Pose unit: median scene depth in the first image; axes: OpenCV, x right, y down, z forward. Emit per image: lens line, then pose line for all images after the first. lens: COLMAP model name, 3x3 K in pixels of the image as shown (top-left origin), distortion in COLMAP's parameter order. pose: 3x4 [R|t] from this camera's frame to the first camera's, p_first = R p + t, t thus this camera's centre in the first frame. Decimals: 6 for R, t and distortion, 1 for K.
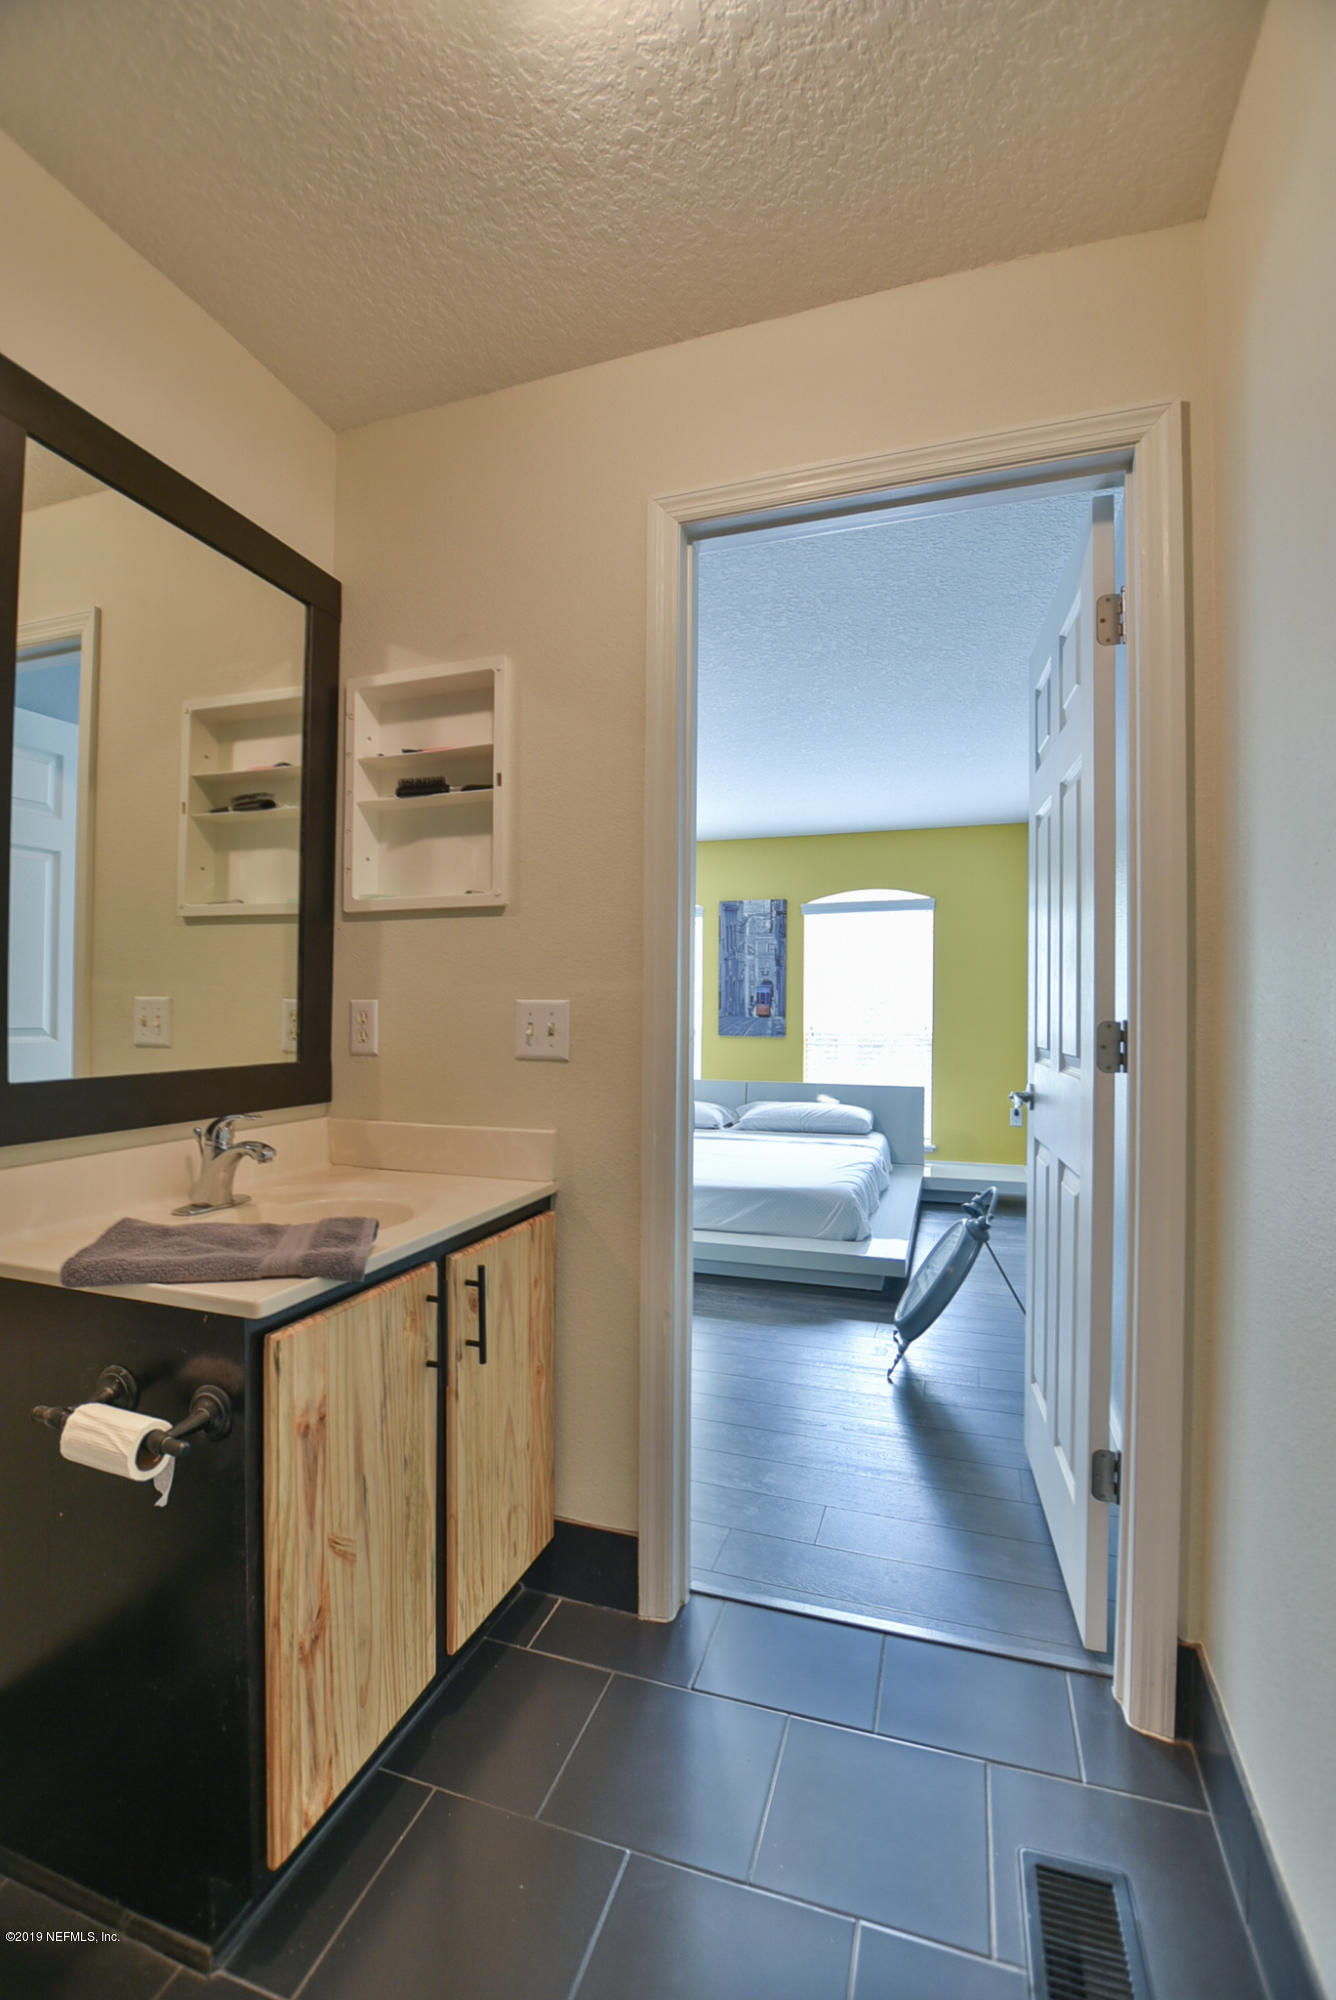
lens RADIAL K [[893.3, 0, 674.7], [0, 893.3, 1005.0], [0, 0, 1]] dist [-0.030266, 0.003478]
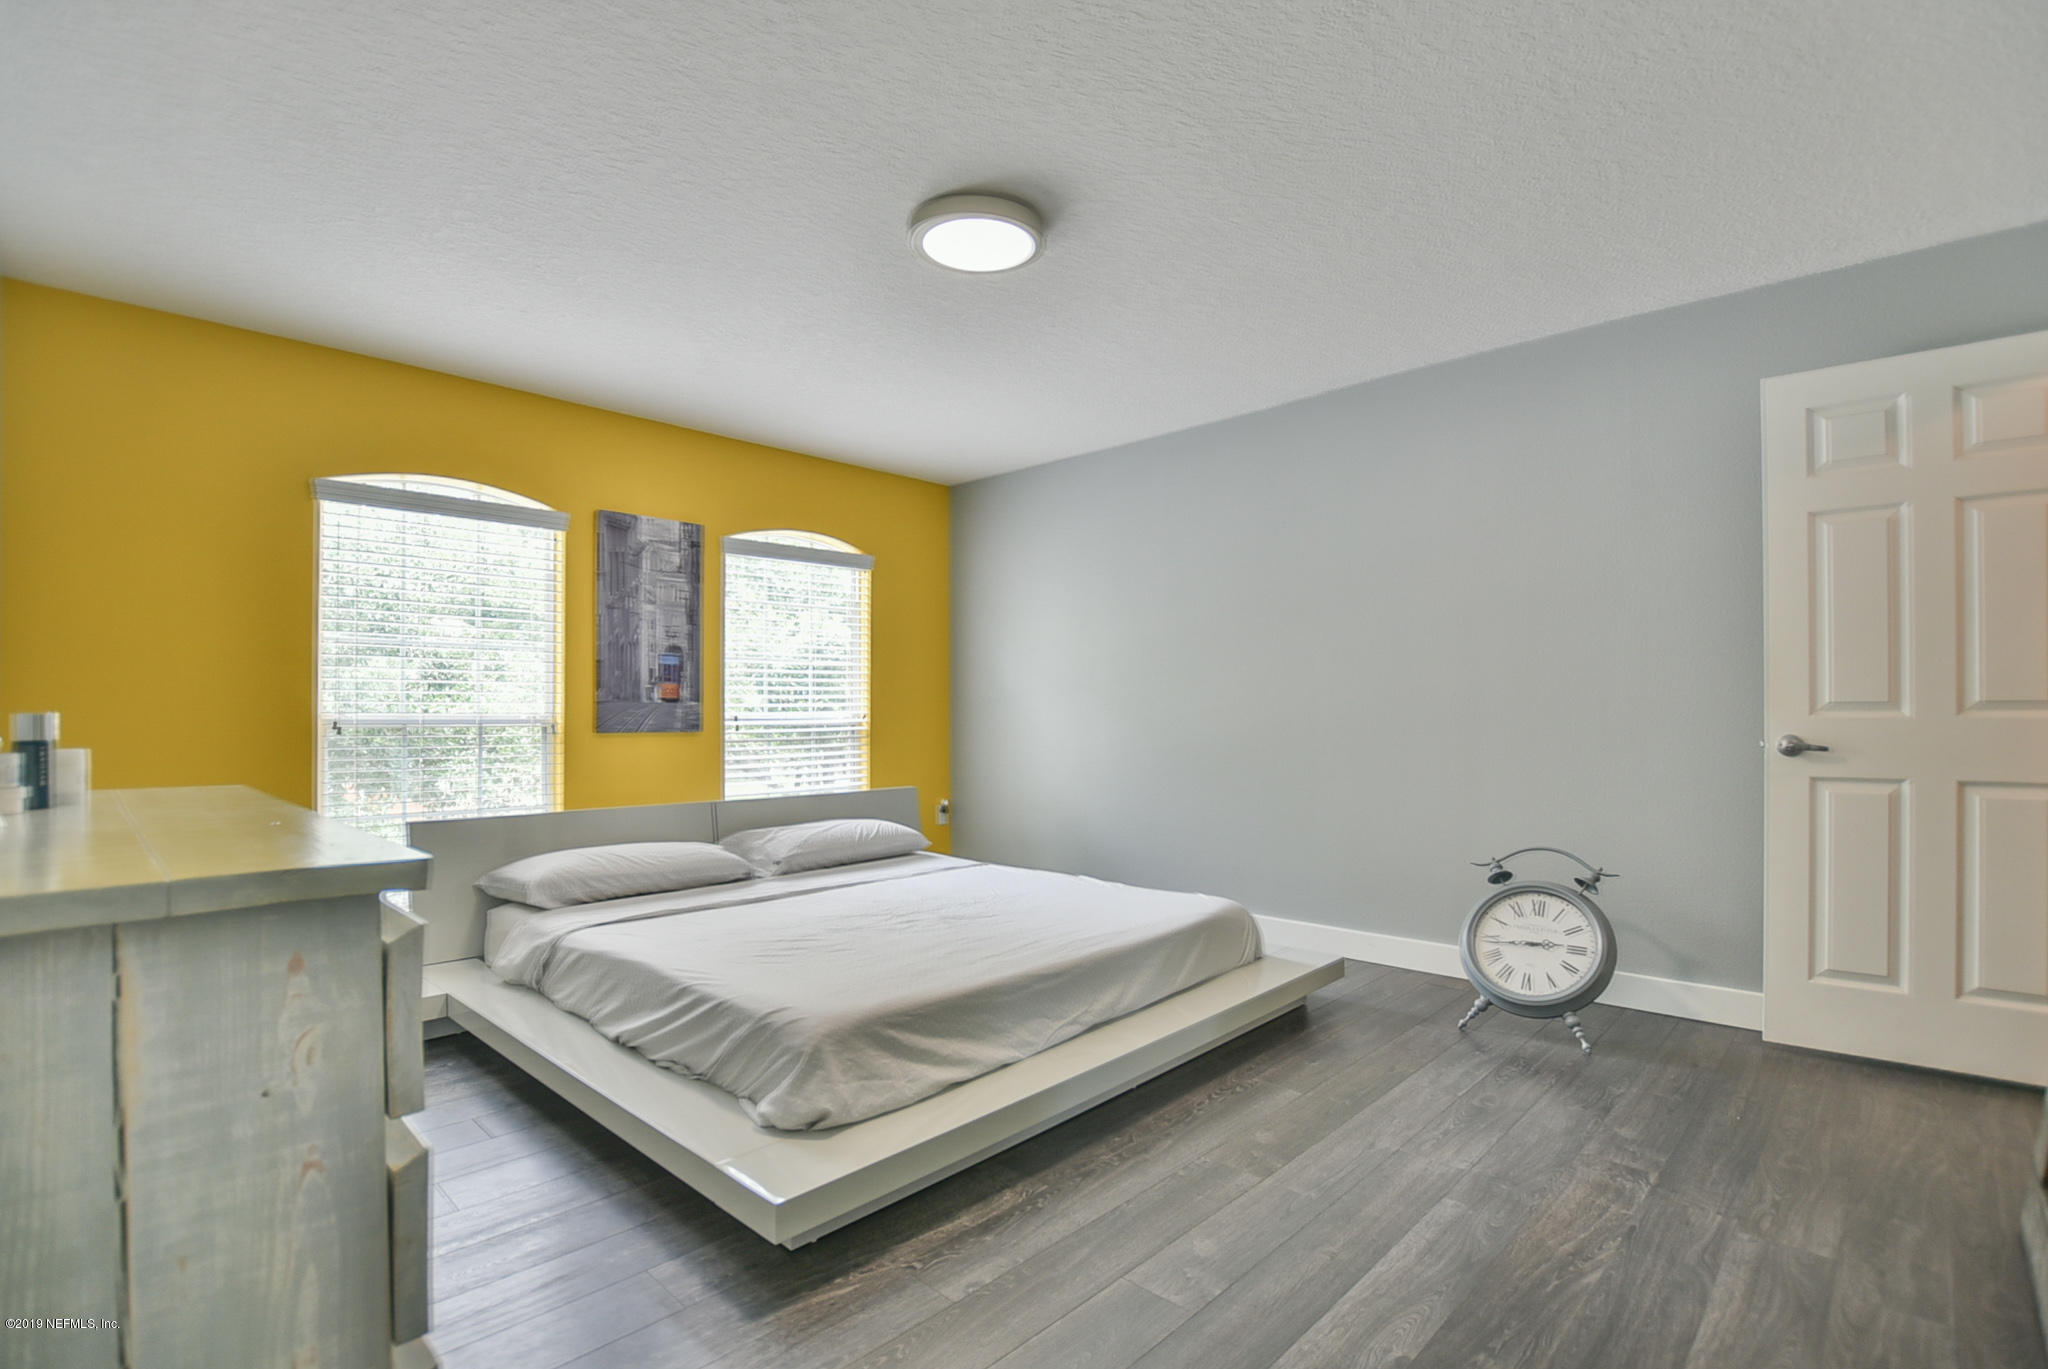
lens RADIAL K [[914.7, 0, 1043.2], [0, 914.7, 714.7], [0, 0, 1]] dist [-0.030266, 0.003478]
pose [[0.426356, -0.007146, 0.904527, -0.381227], [-0.001620, 0.999961, 0.008663, 0.016516], [-0.904554, -0.005159, 0.426328, 0.478378]]
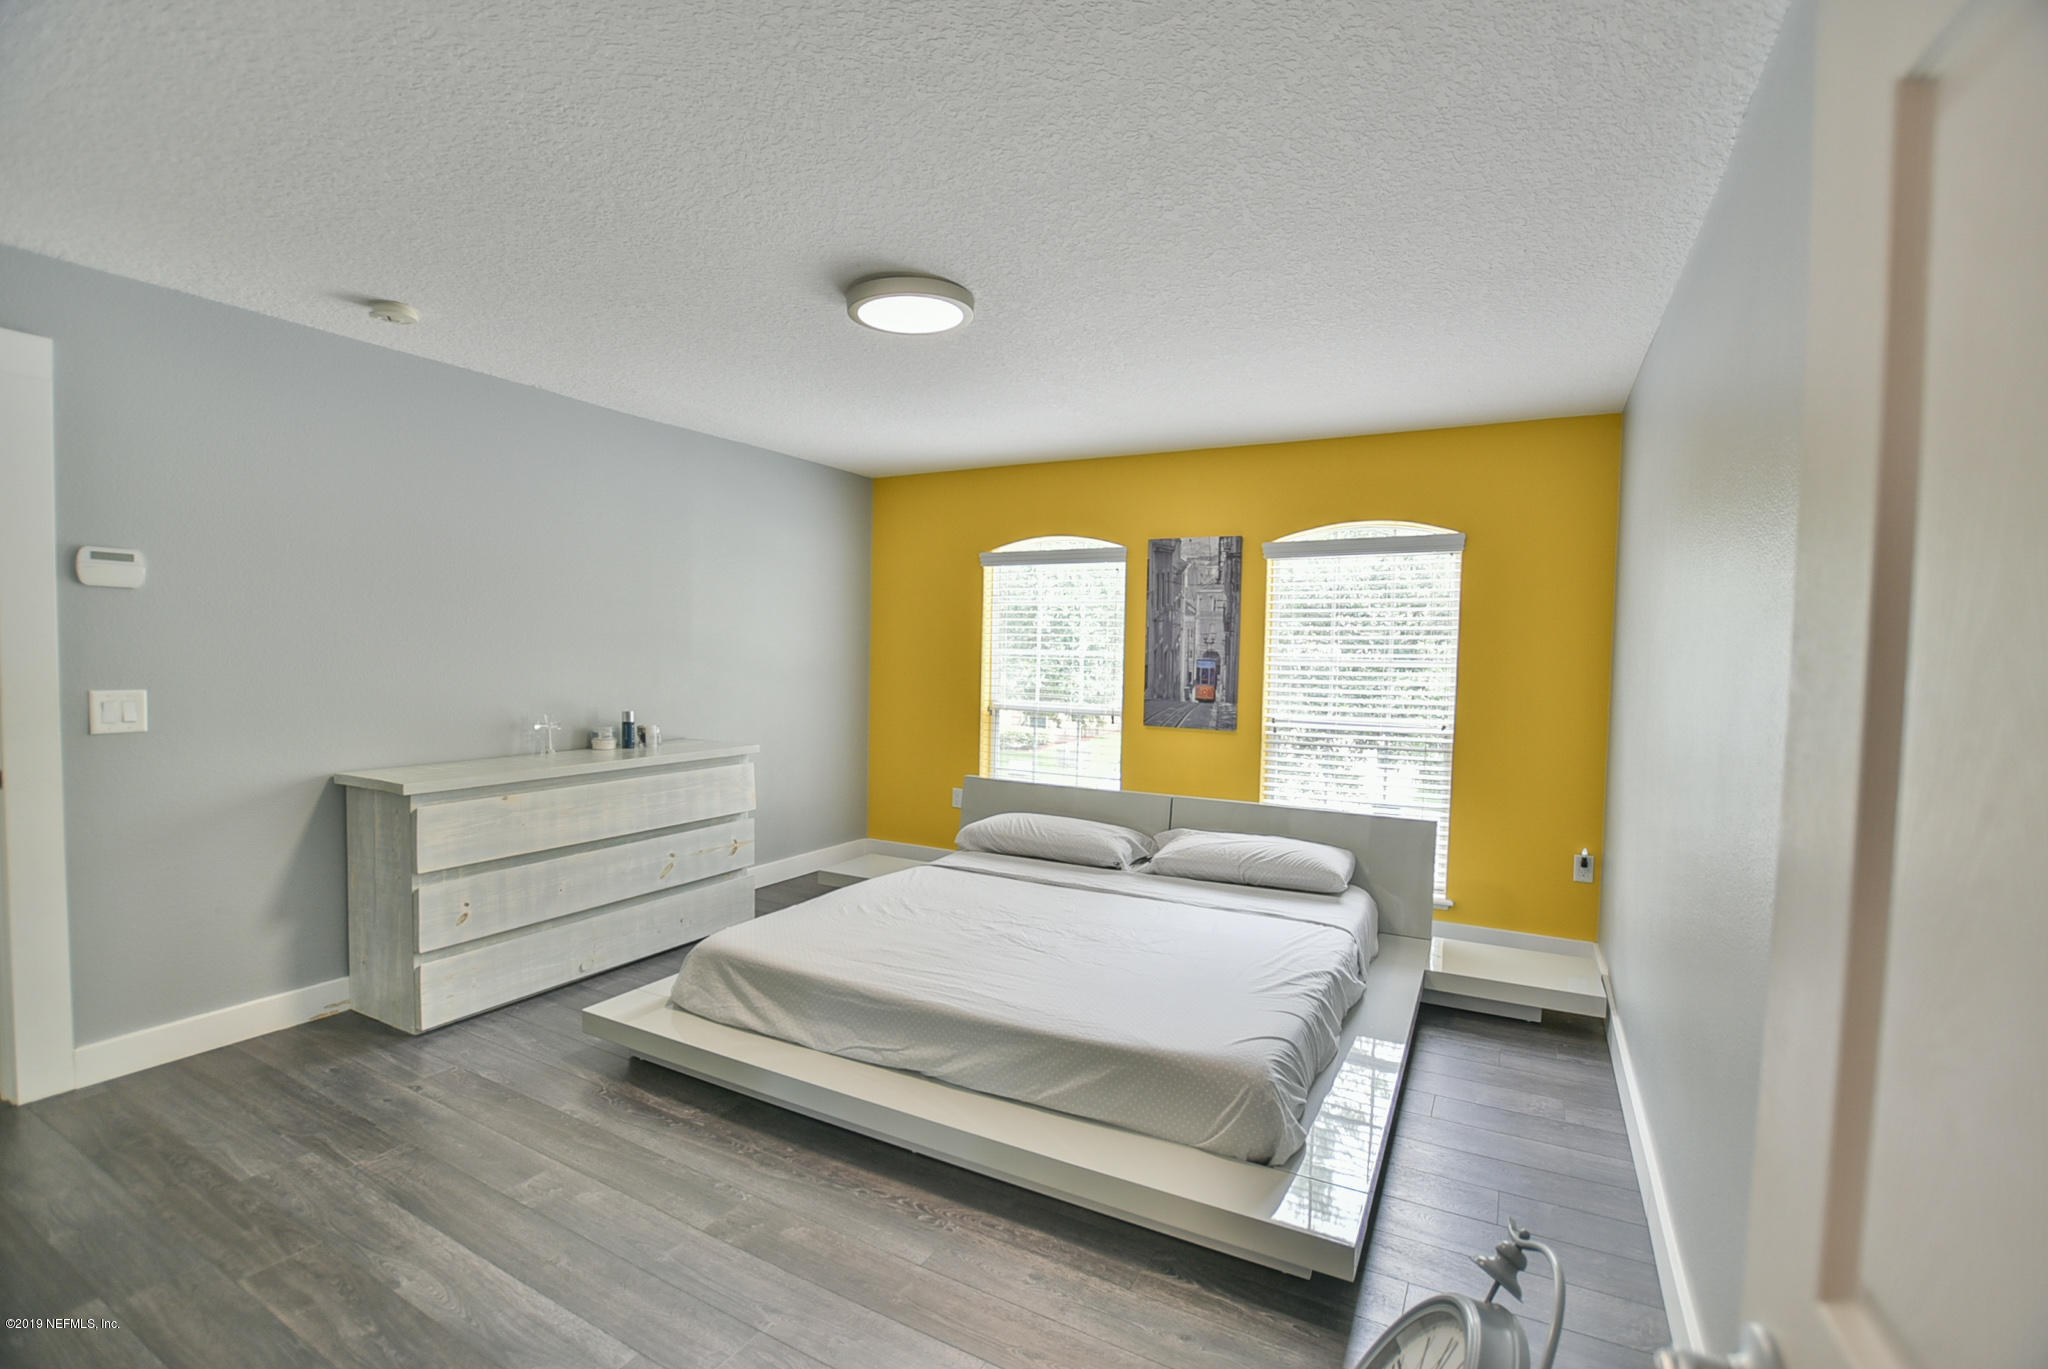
lens RADIAL K [[914.7, 0, 1031.1], [0, 914.7, 688.5], [0, 0, 1]] dist [-0.030266, 0.003478]
pose [[0.985417, 0.023094, -0.168584, 0.085443], [-0.015723, 0.998866, 0.044928, -0.028314], [0.169430, -0.041622, 0.984663, 0.259680]]
